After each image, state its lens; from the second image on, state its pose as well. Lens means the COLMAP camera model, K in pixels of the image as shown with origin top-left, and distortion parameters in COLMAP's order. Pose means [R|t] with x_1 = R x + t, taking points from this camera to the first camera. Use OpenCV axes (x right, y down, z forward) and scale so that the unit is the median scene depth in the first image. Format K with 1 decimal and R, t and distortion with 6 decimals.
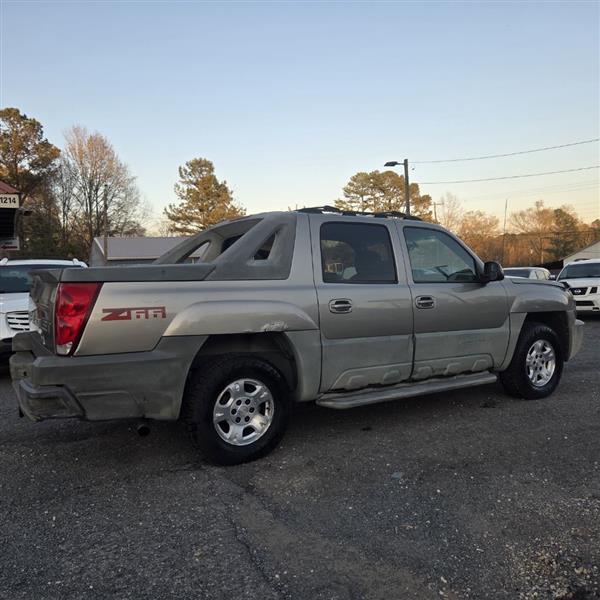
lens RADIAL K [[535.9, 0, 297.4], [0, 535.9, 302.5], [0, 0, 1]] dist [0.084164, -0.071268]
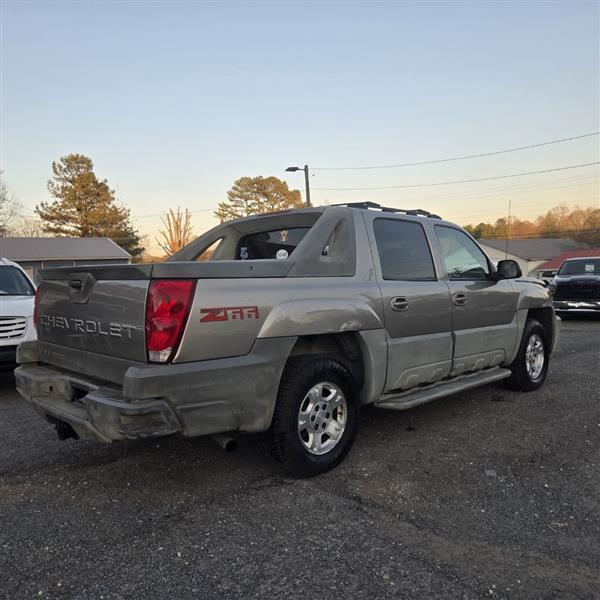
lens RADIAL K [[535.9, 0, 295.6], [0, 535.9, 296.9], [0, 0, 1]] dist [0.084164, -0.071268]
pose [[0.975553, -0.011288, 0.219476, -0.296613], [0.015271, 0.999748, -0.016460, 0.006938], [-0.219235, 0.019410, 0.975479, 0.082299]]
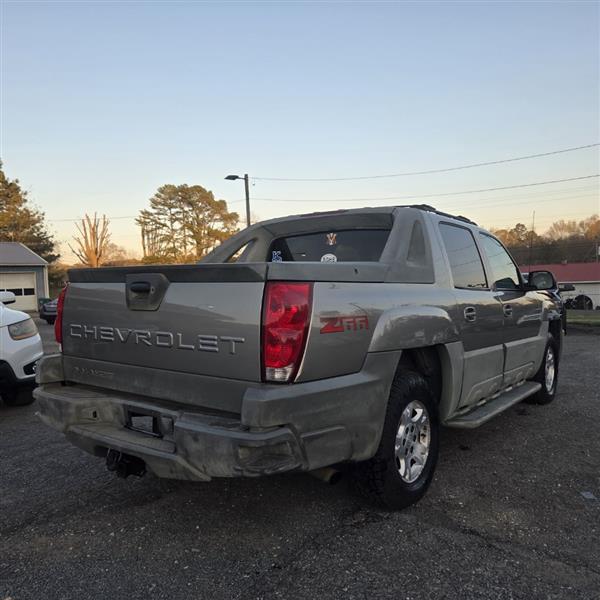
lens RADIAL K [[535.9, 0, 301.0], [0, 535.9, 303.5], [0, 0, 1]] dist [0.084164, -0.071268]
pose [[0.929212, 0.000455, 0.369547, -0.485994], [0.009358, 0.999650, -0.024762, 0.007923], [-0.369429, 0.026467, 0.928882, 0.240152]]
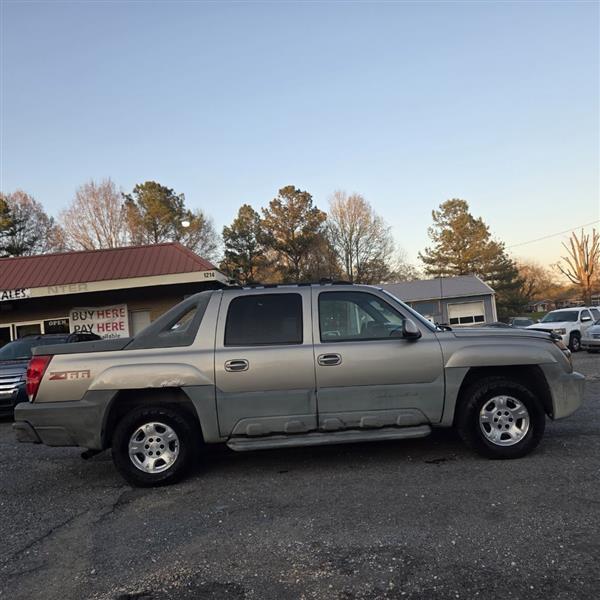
lens RADIAL K [[535.9, 0, 295.1], [0, 535.9, 306.2], [0, 0, 1]] dist [0.084164, -0.071268]
pose [[0.864985, -0.060181, -0.498176, 0.763128], [0.026240, 0.996849, -0.074862, -0.031146], [0.501111, 0.051682, 0.863838, -0.001558]]
